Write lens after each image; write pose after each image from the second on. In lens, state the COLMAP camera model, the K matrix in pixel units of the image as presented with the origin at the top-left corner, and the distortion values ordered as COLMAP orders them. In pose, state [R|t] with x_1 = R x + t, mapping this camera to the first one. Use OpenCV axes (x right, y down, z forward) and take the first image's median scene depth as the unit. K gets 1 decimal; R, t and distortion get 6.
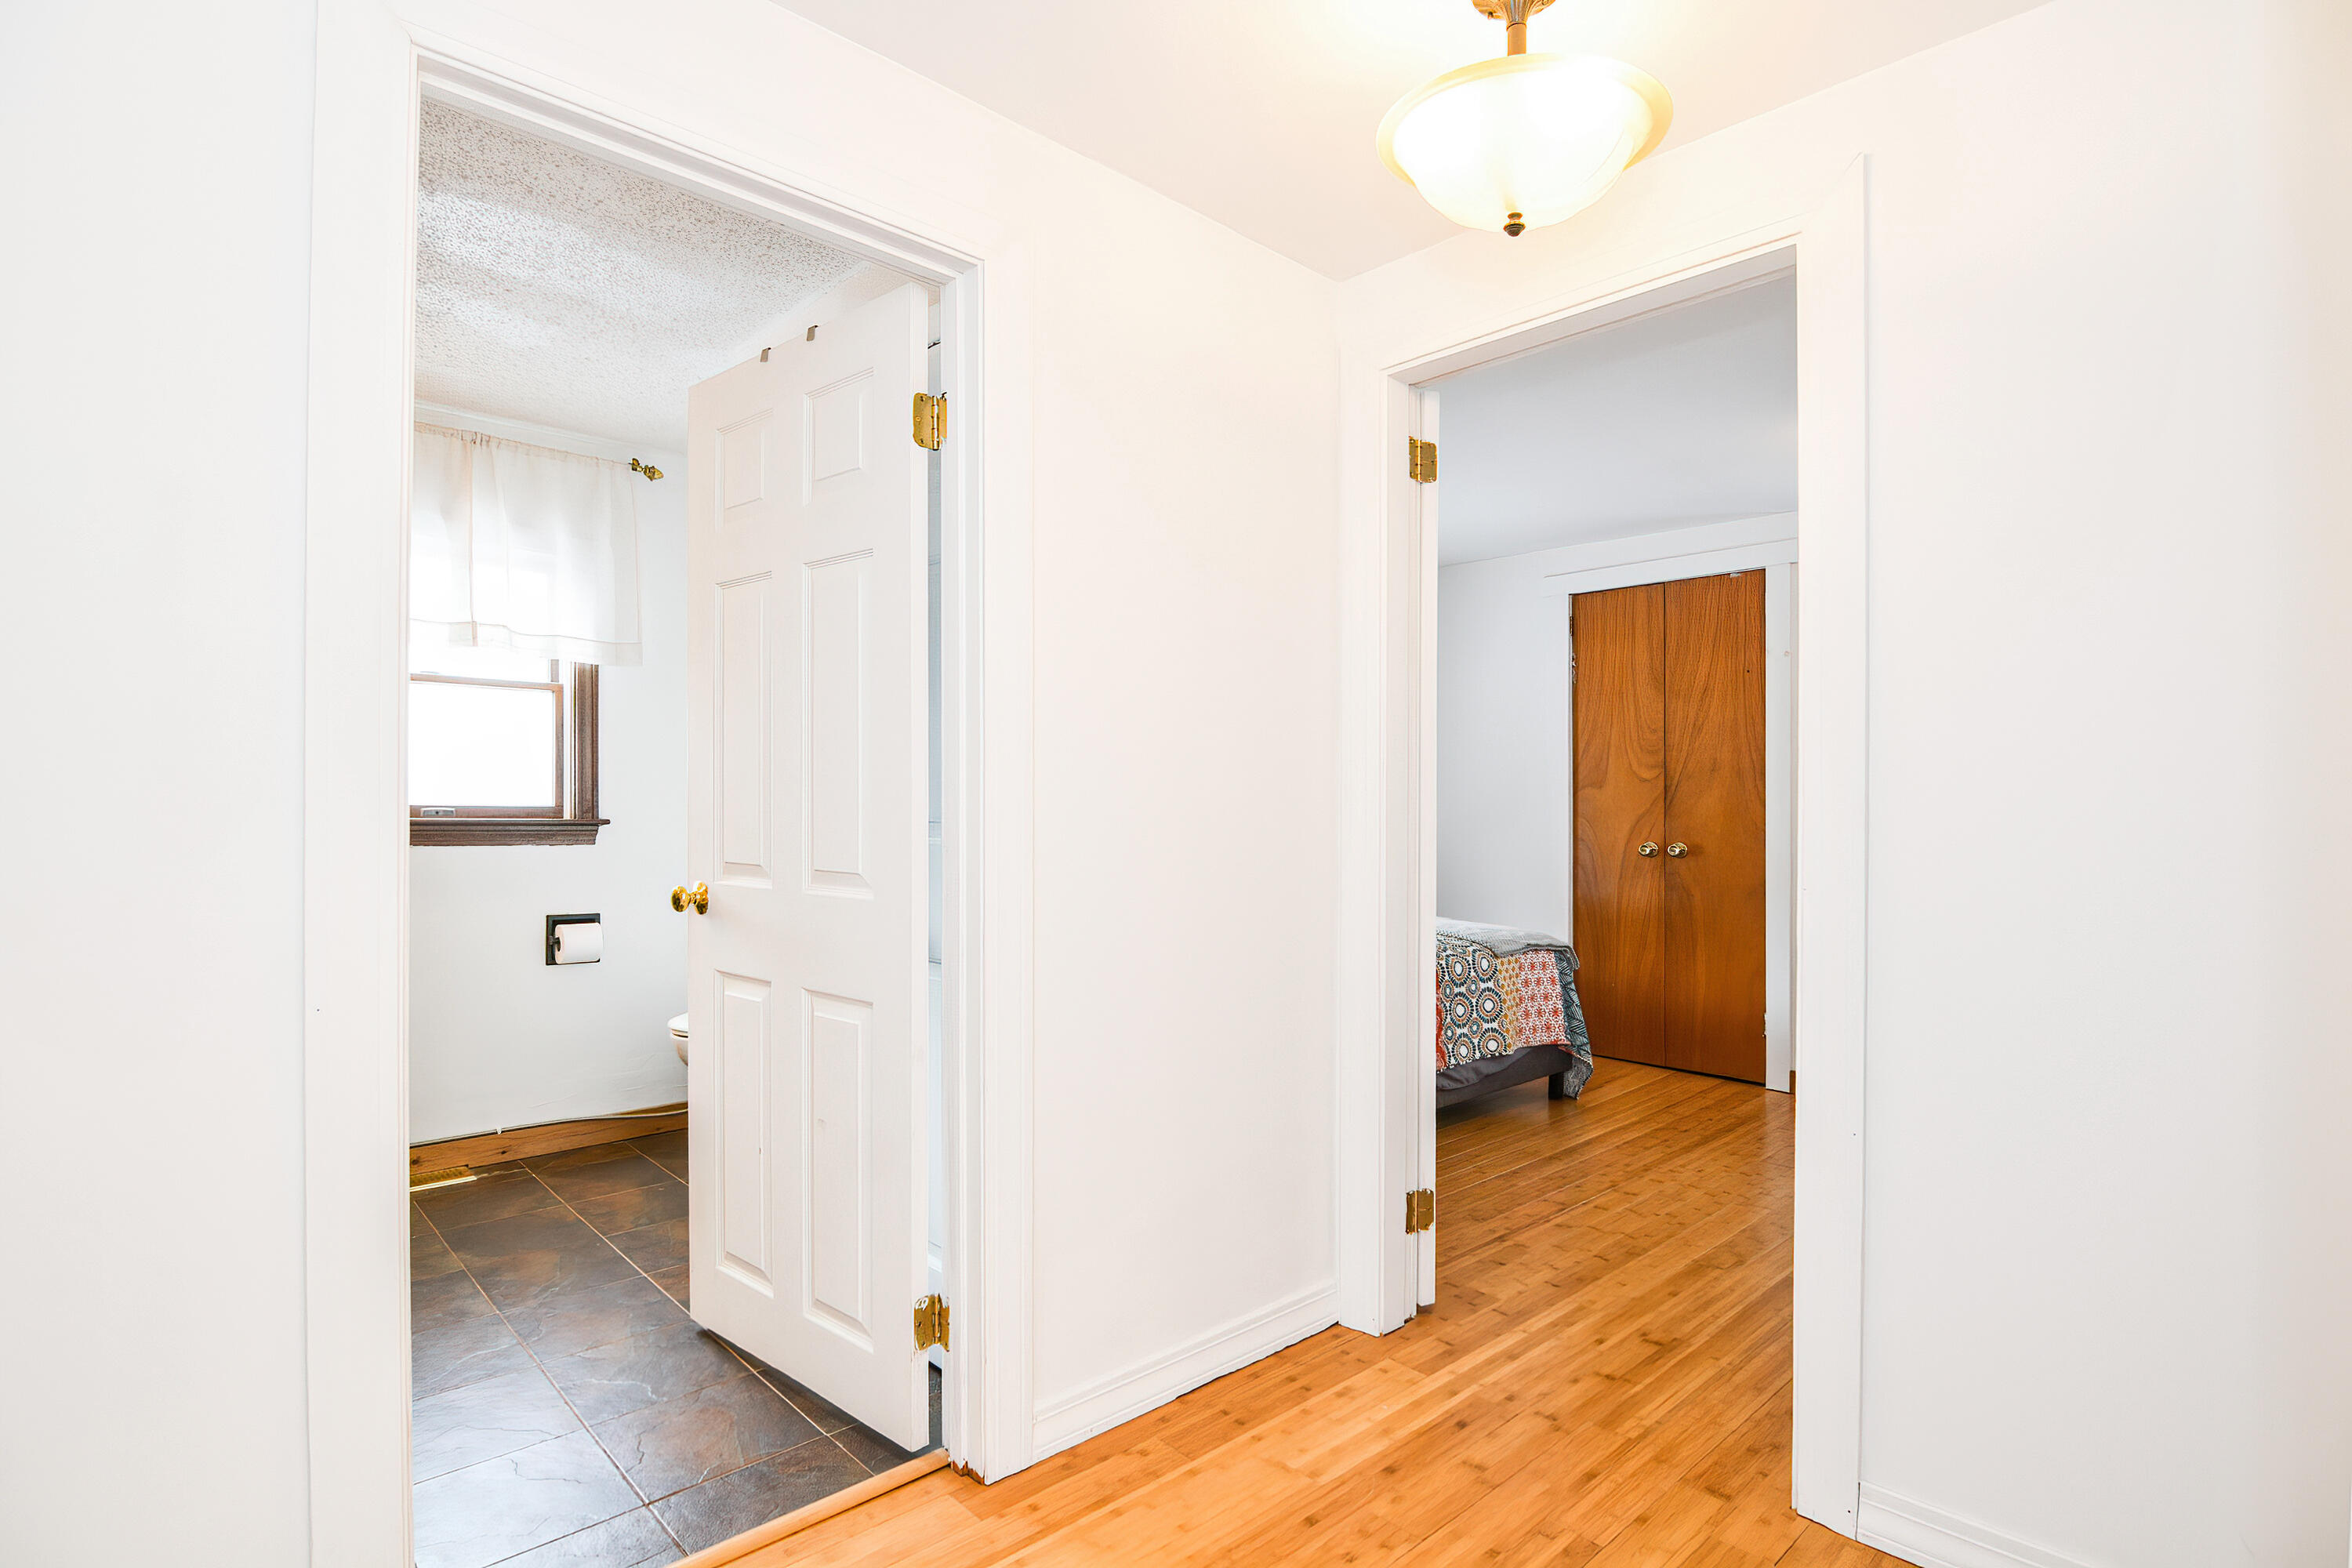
lens RADIAL K [[1166.2, 0, 1175.5], [0, 1166.2, 797.6], [0, 0, 1]] dist [-0.014327, -0.001849]
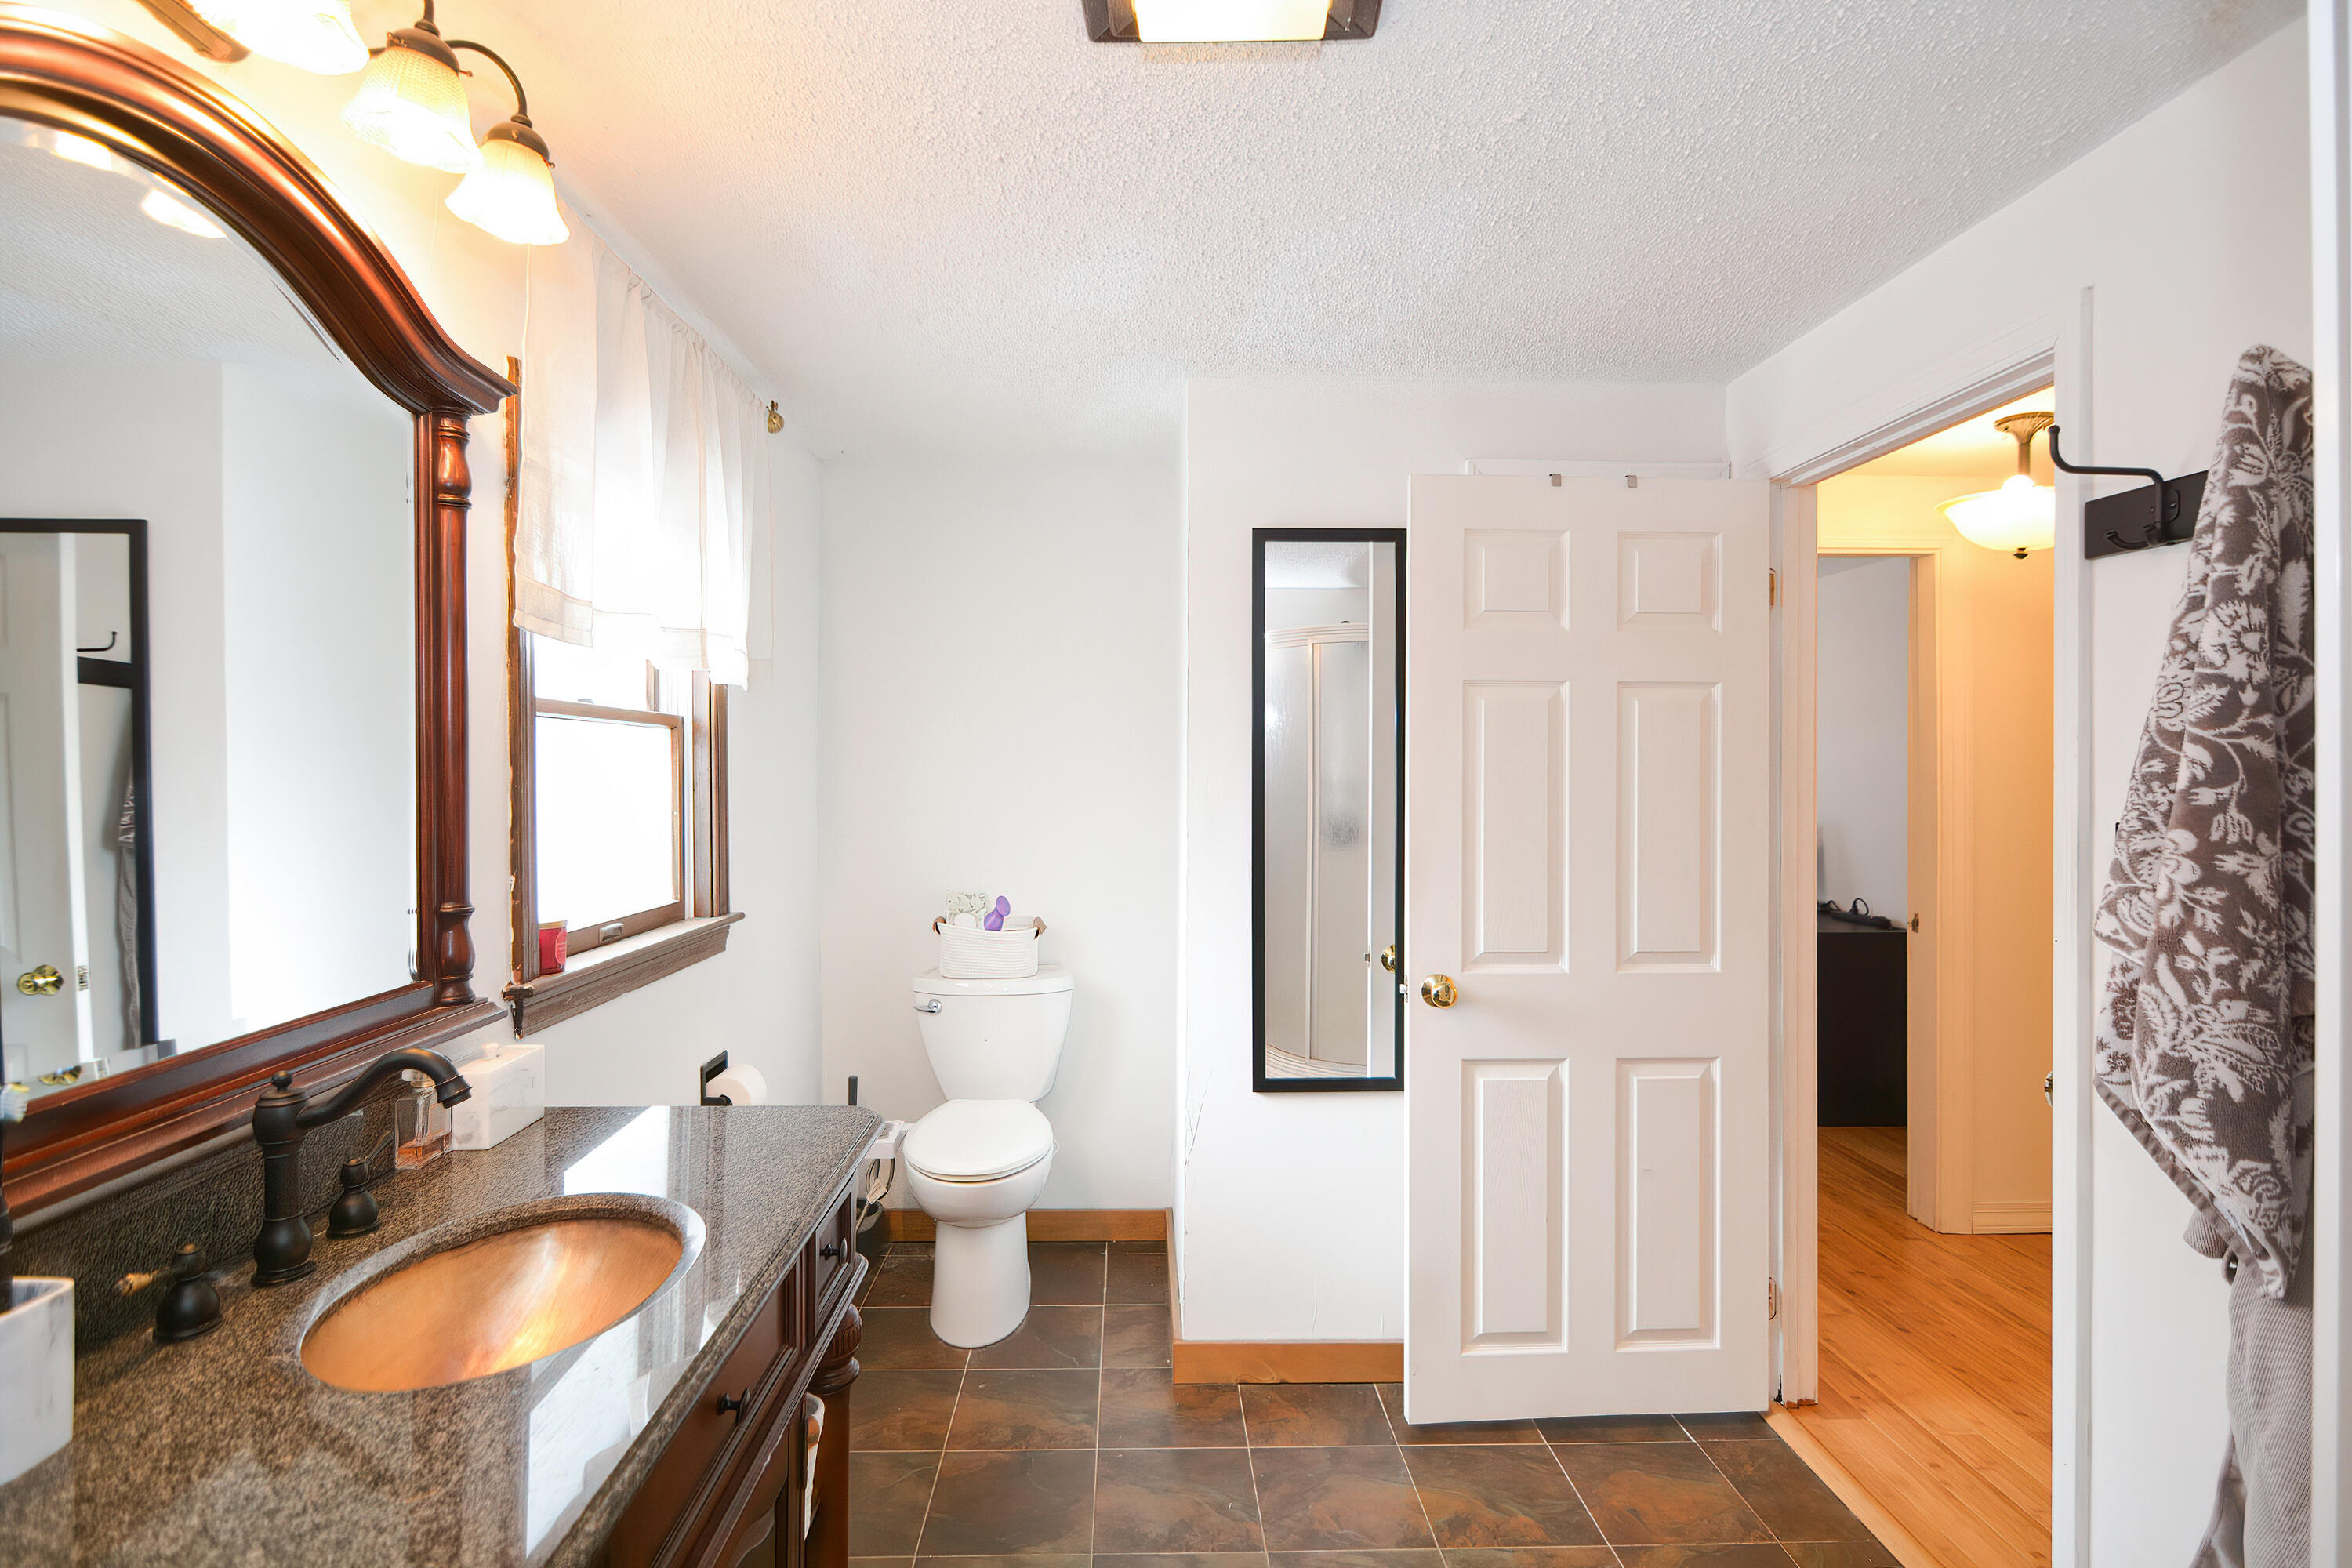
lens RADIAL K [[1166.2, 0, 1173.6], [0, 1166.2, 765.3], [0, 0, 1]] dist [-0.014327, -0.001849]
pose [[0.666390, -0.006615, 0.745574, -1.287871], [0.006366, 0.999975, 0.003182, -0.107930], [-0.745576, 0.002626, 0.666415, 0.535004]]
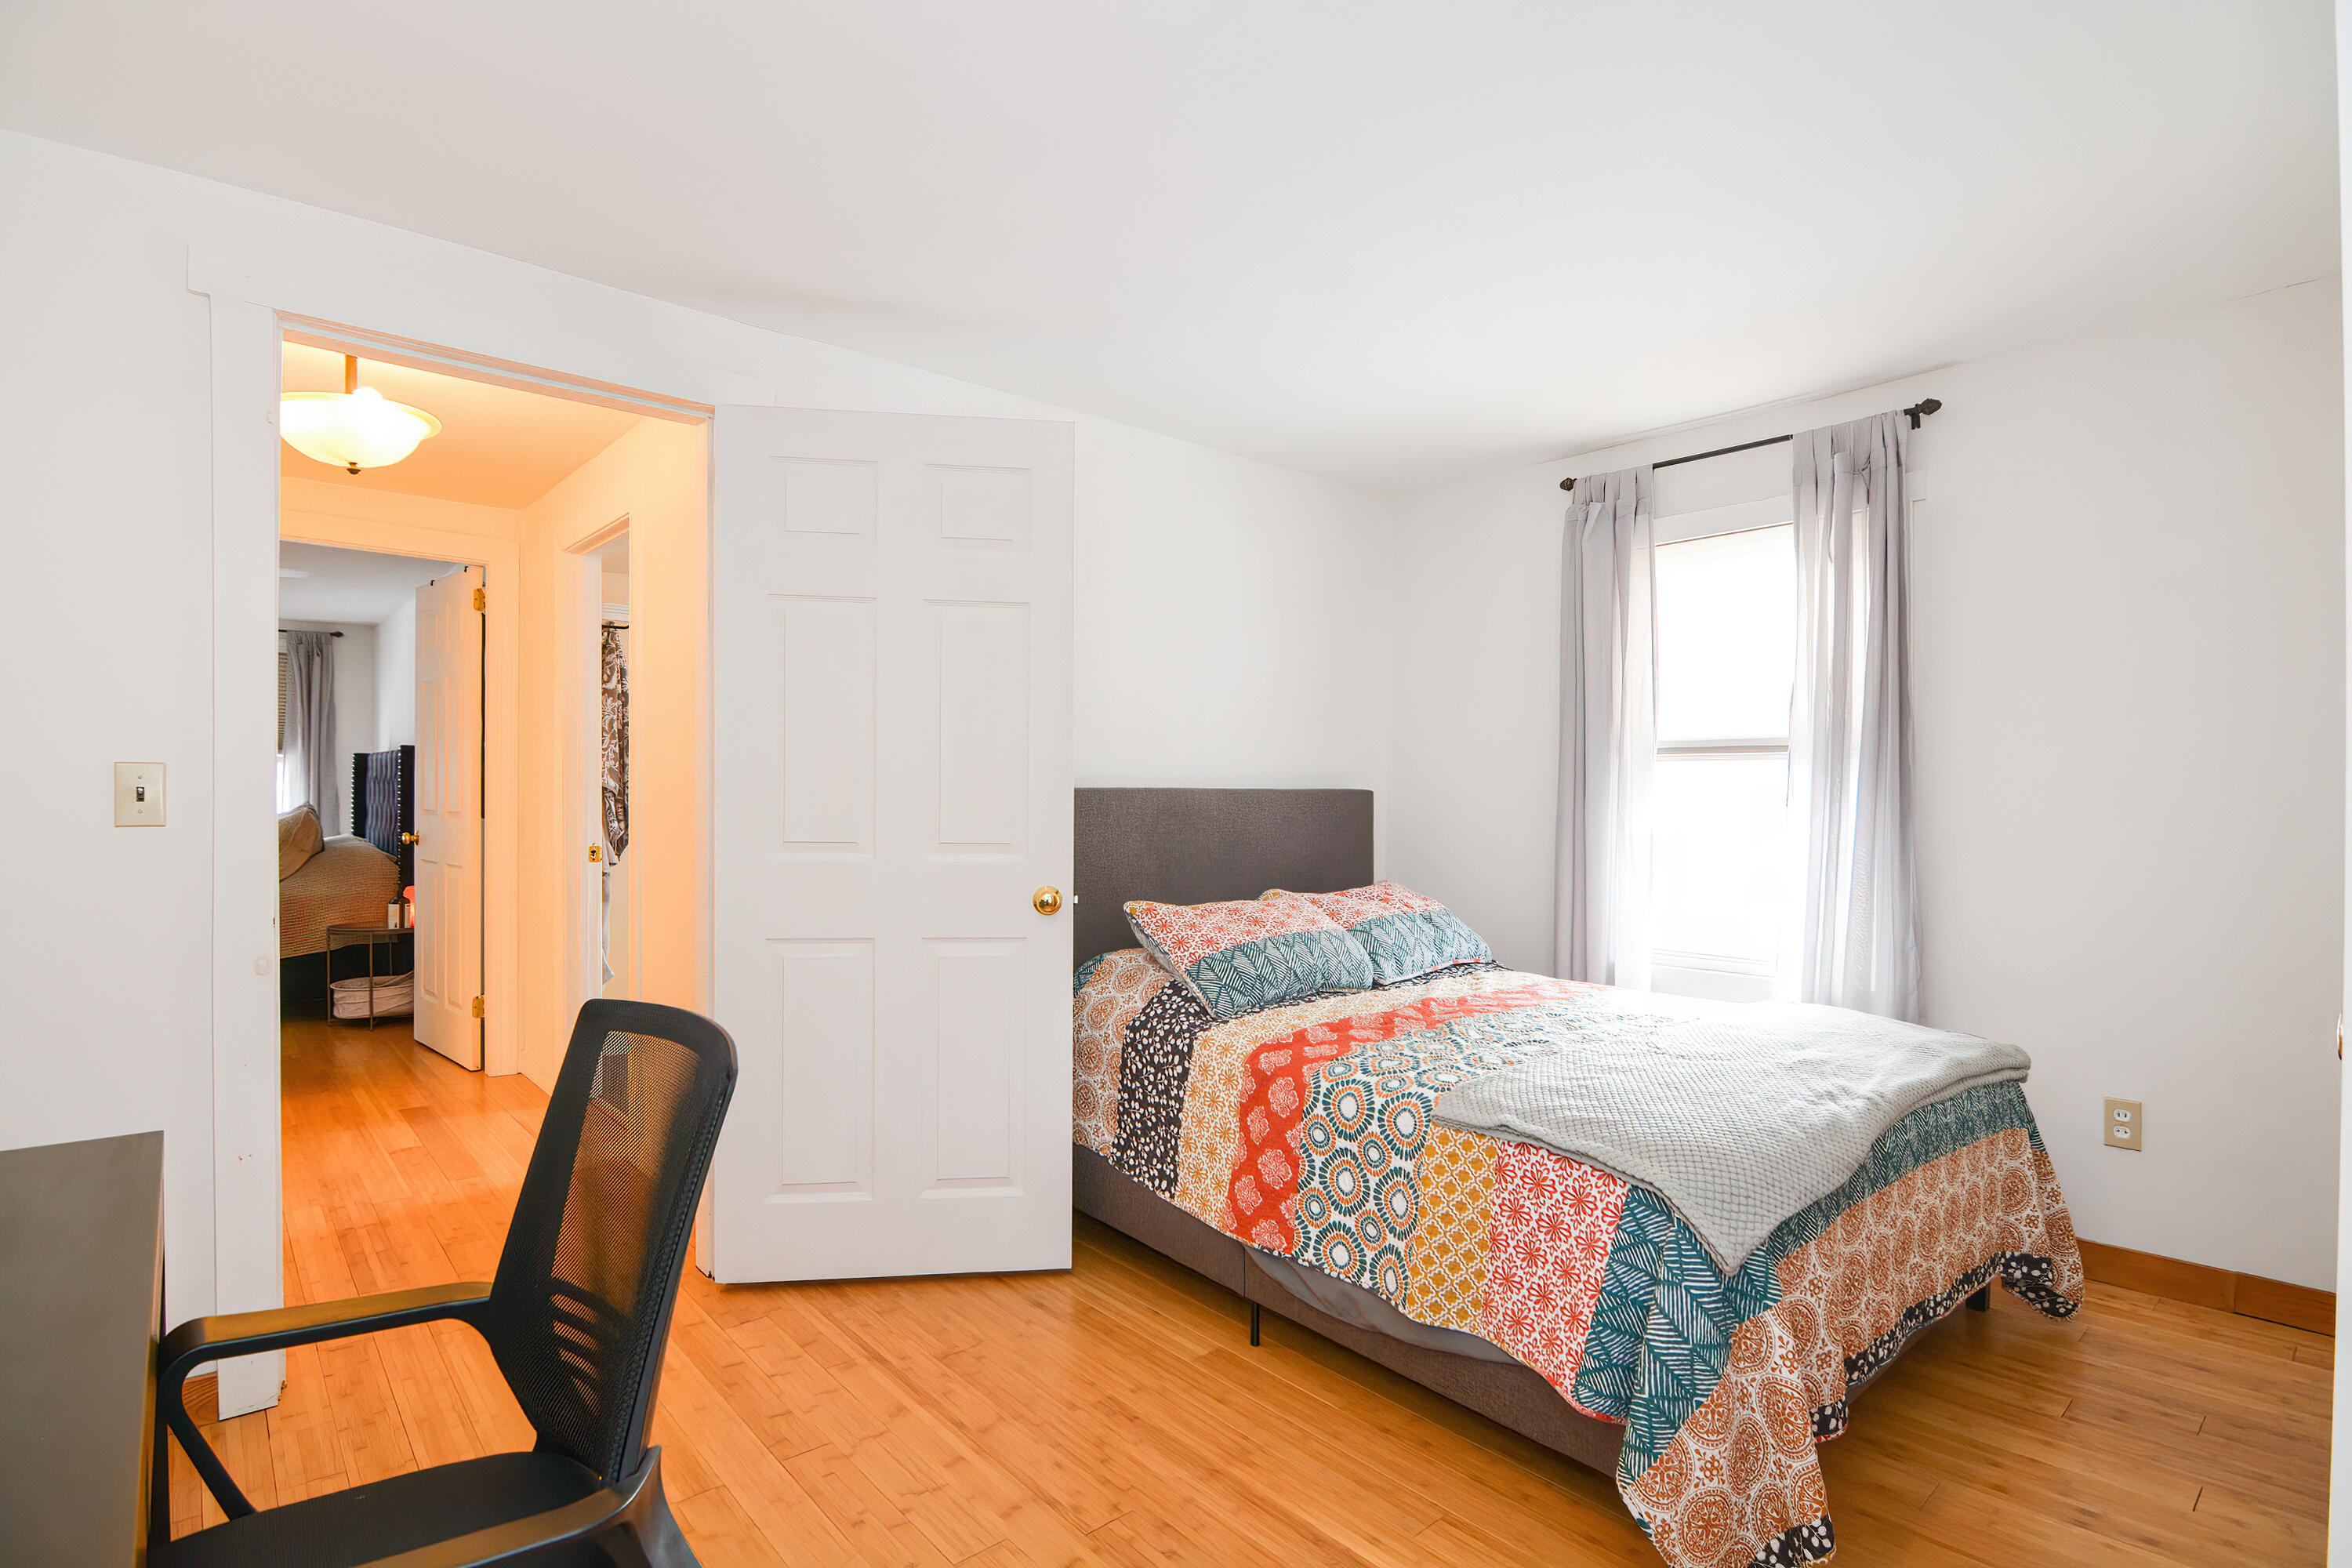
lens RADIAL K [[1166.2, 0, 1174.7], [0, 1166.2, 795.5], [0, 0, 1]] dist [-0.014327, -0.001849]
pose [[-0.043432, -0.003334, -0.999051, 1.299671], [-0.008182, 0.999962, -0.002981, -0.001182], [0.999023, 0.008045, -0.043457, 1.513874]]
